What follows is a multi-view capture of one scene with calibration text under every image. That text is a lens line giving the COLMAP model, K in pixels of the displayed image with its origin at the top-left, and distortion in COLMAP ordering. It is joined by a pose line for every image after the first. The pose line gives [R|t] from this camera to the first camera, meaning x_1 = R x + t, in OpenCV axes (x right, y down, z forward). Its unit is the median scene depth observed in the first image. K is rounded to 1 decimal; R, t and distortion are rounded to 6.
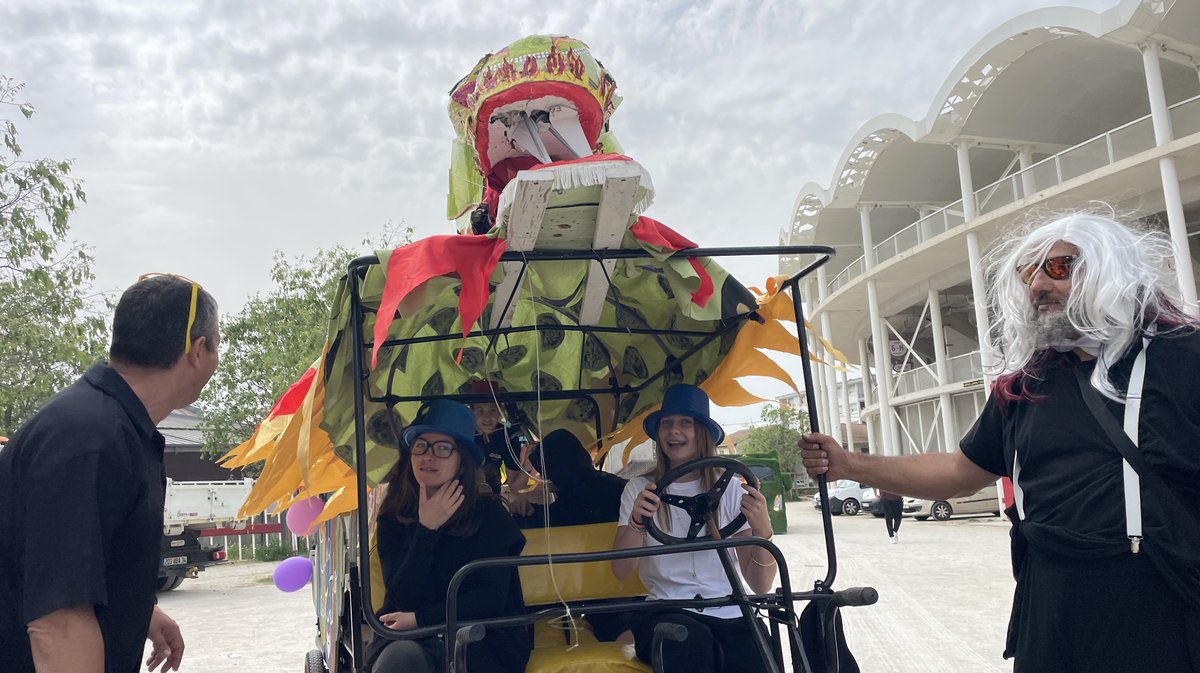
lens RADIAL K [[907.5, 0, 593.1], [0, 907.5, 323.6], [0, 0, 1]] dist [0.071702, -0.095216]
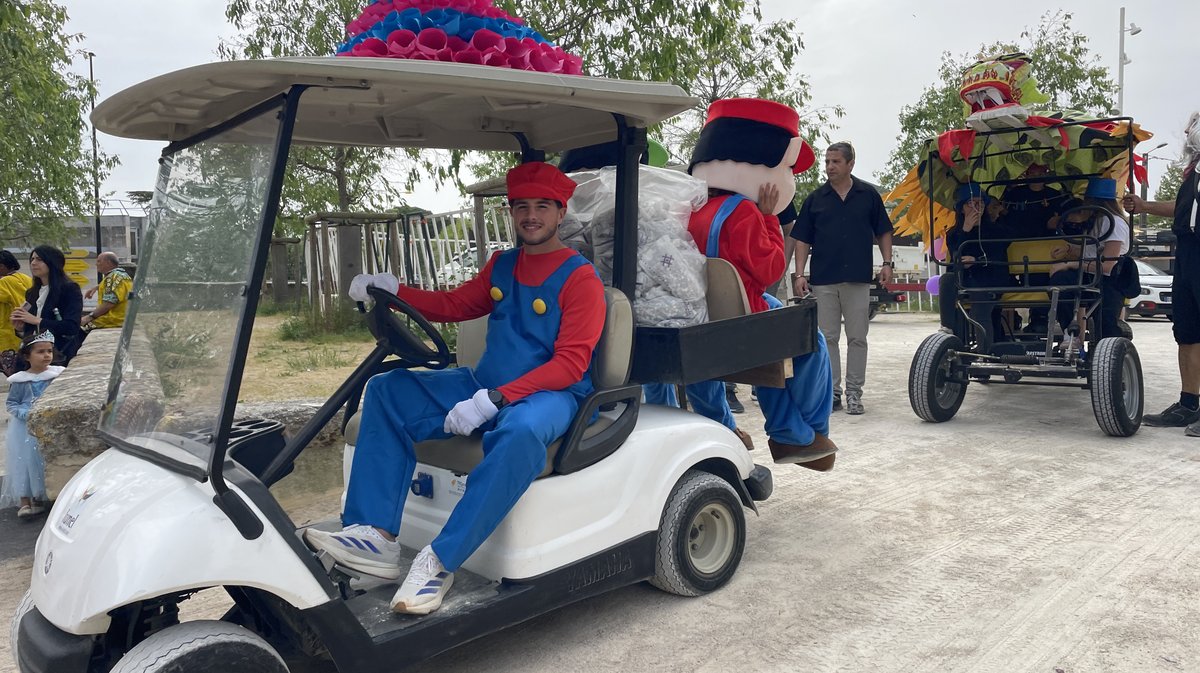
lens RADIAL K [[907.5, 0, 596.7], [0, 907.5, 324.2], [0, 0, 1]] dist [0.071702, -0.095216]
pose [[0.758666, 0.066444, -0.648083, 0.157762], [0.090965, 0.974237, 0.206369, -0.035326], [0.645098, -0.215518, 0.733076, -0.352288]]
